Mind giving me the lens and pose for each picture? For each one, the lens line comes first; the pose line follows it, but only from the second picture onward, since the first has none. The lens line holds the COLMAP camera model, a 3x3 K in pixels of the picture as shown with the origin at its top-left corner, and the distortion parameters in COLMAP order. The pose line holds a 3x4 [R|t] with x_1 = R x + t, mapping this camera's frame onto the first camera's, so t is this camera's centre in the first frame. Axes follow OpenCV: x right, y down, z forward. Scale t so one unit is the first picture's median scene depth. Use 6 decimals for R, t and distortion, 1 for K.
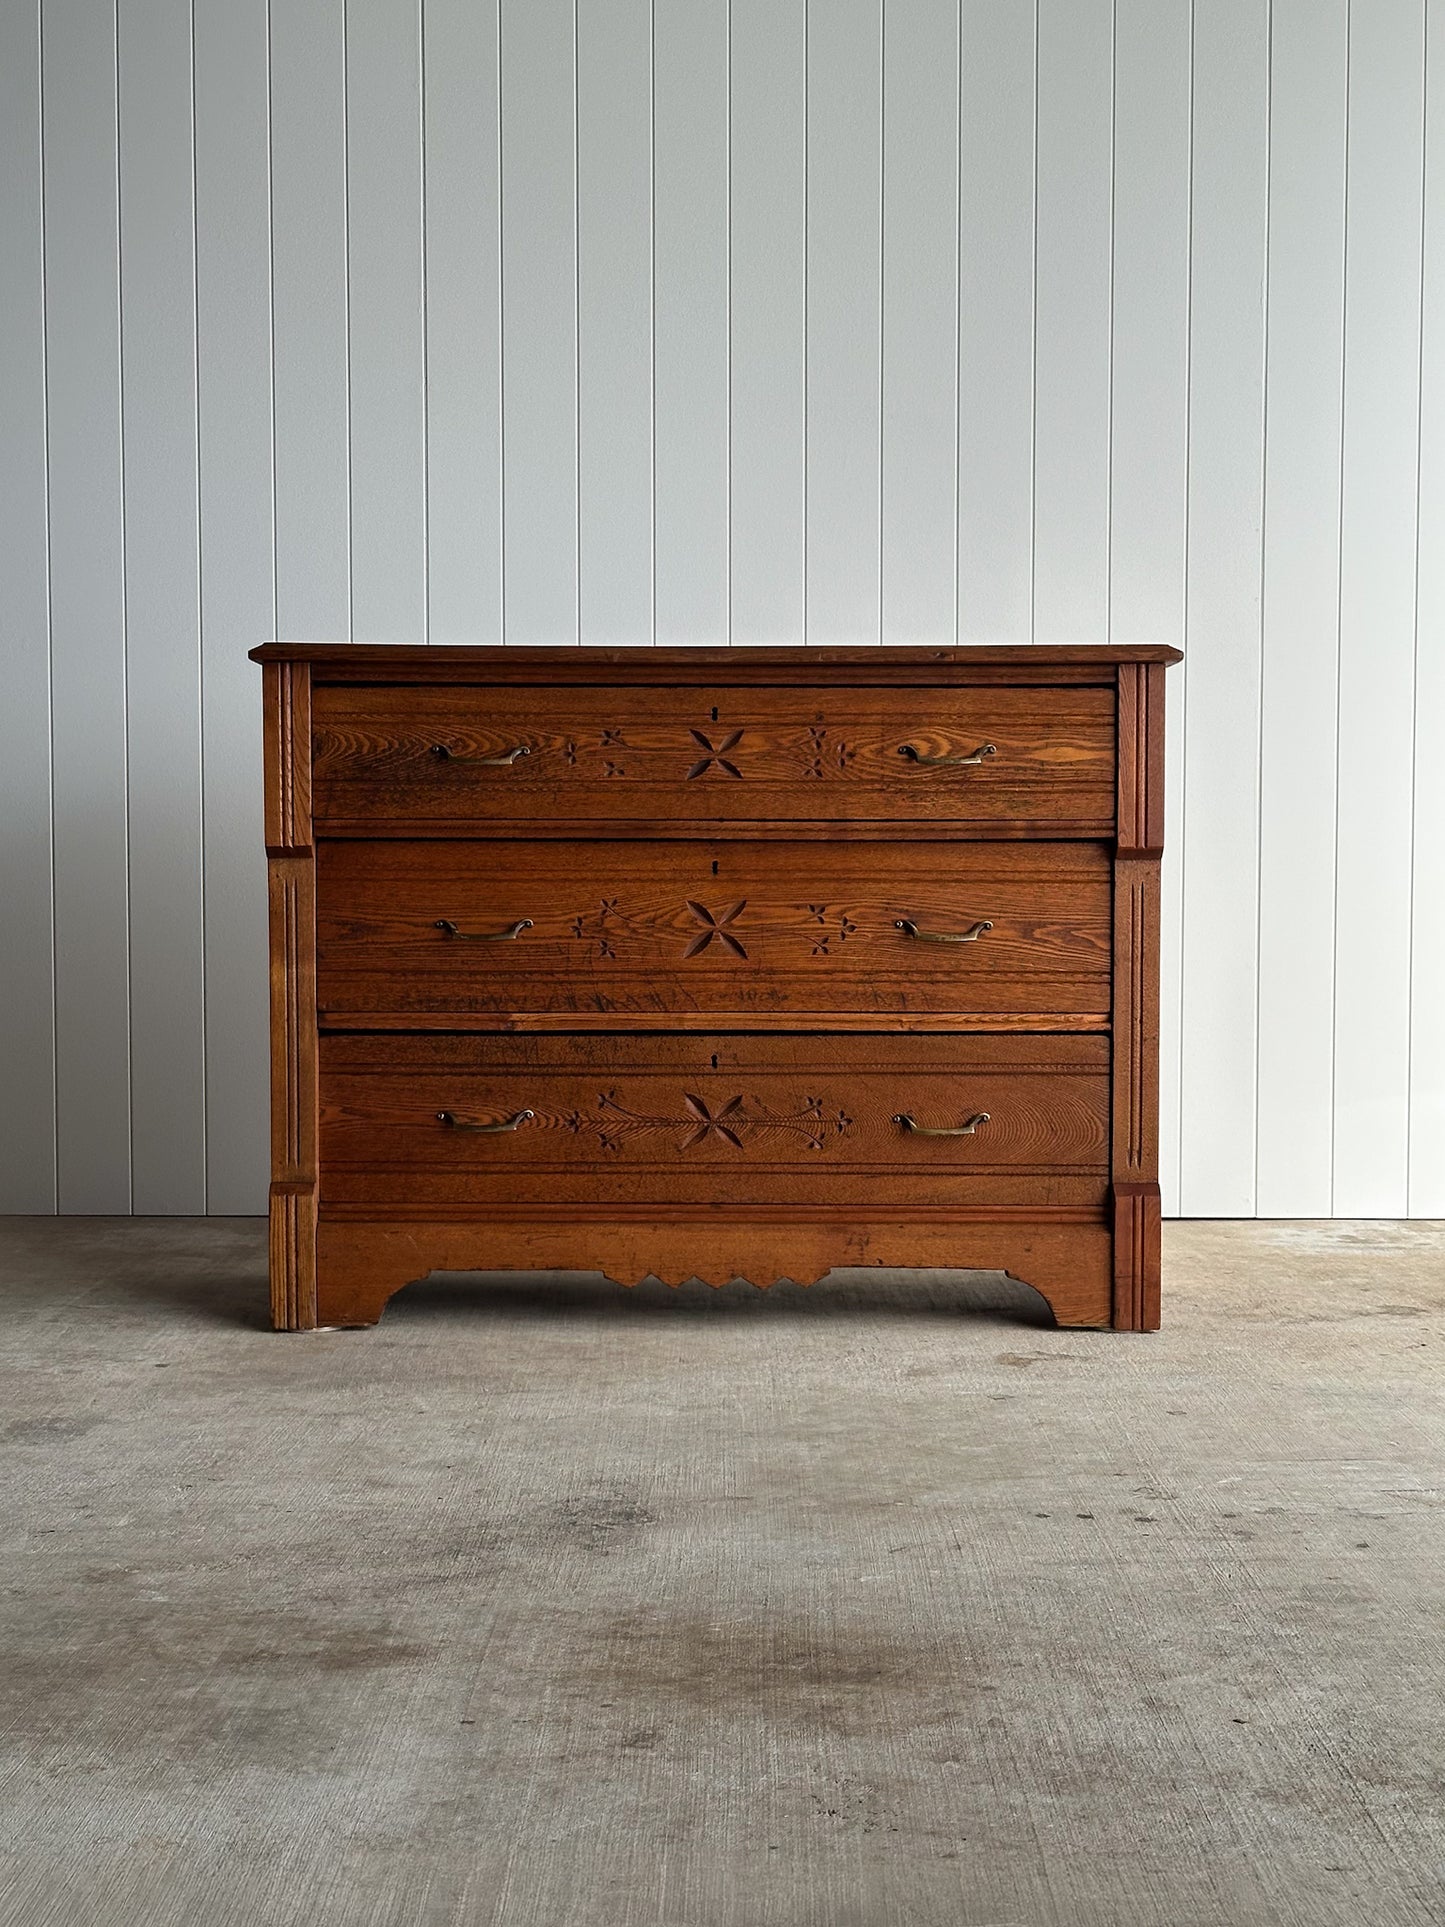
lens RADIAL K [[2719.0, 0, 722.5], [0, 2719.0, 963.5], [0, 0, 1]] dist [0.002560, 0.080803]
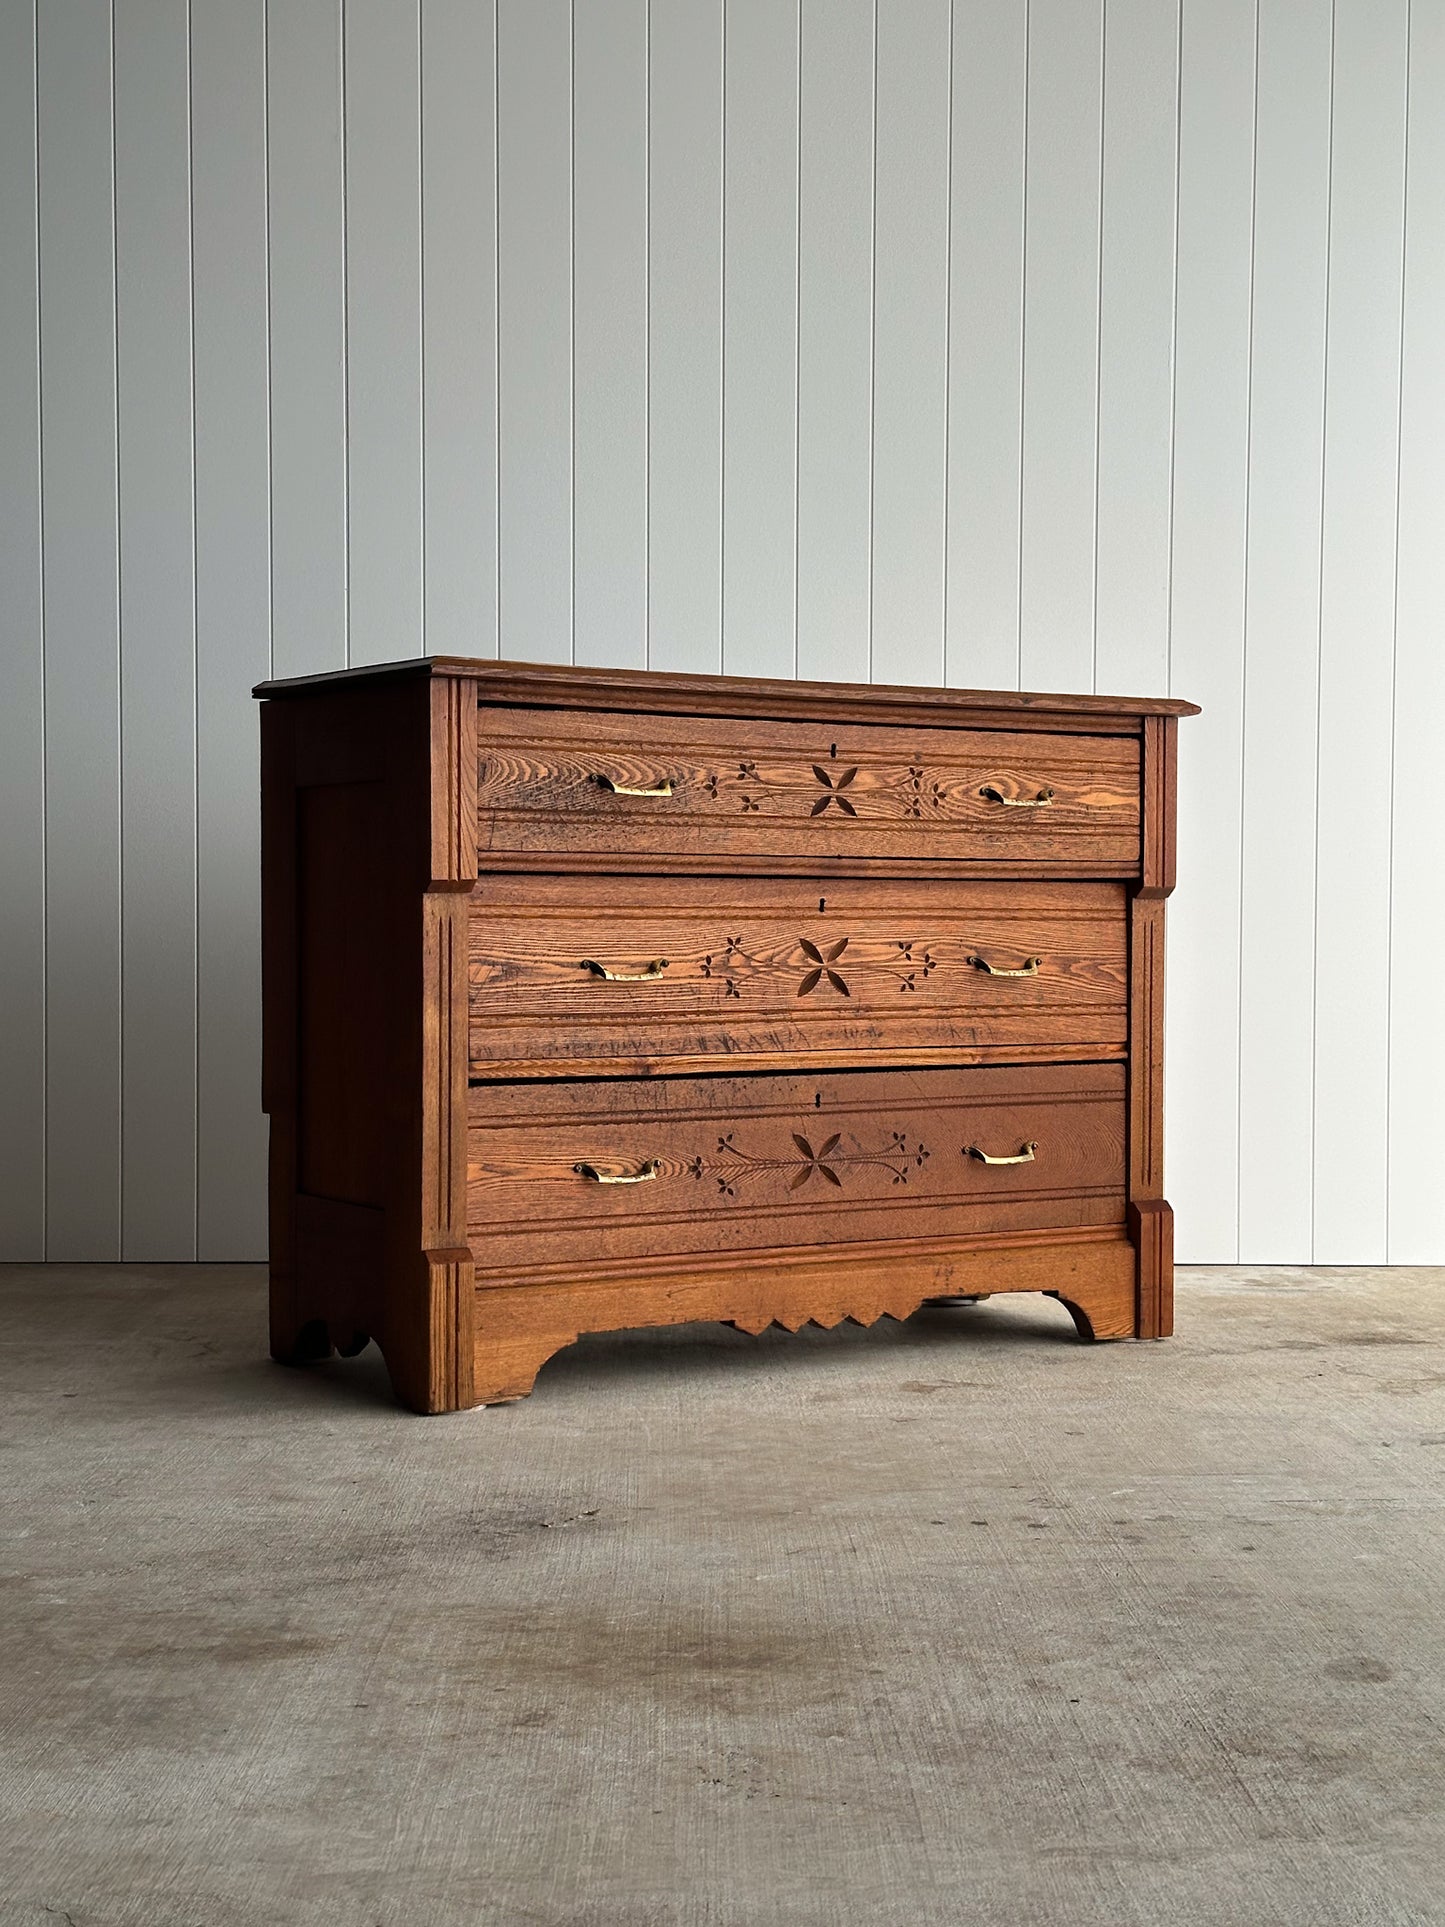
lens RADIAL K [[2783.6, 0, 755.0], [0, 2783.6, 966.7], [0, 0, 1]] dist [0.048712, -0.111714]
pose [[0.842664, -0.008717, 0.538369, -0.572047], [0.020629, 0.999658, -0.016103, 0.003164], [-0.538045, 0.024676, 0.842555, 0.156049]]
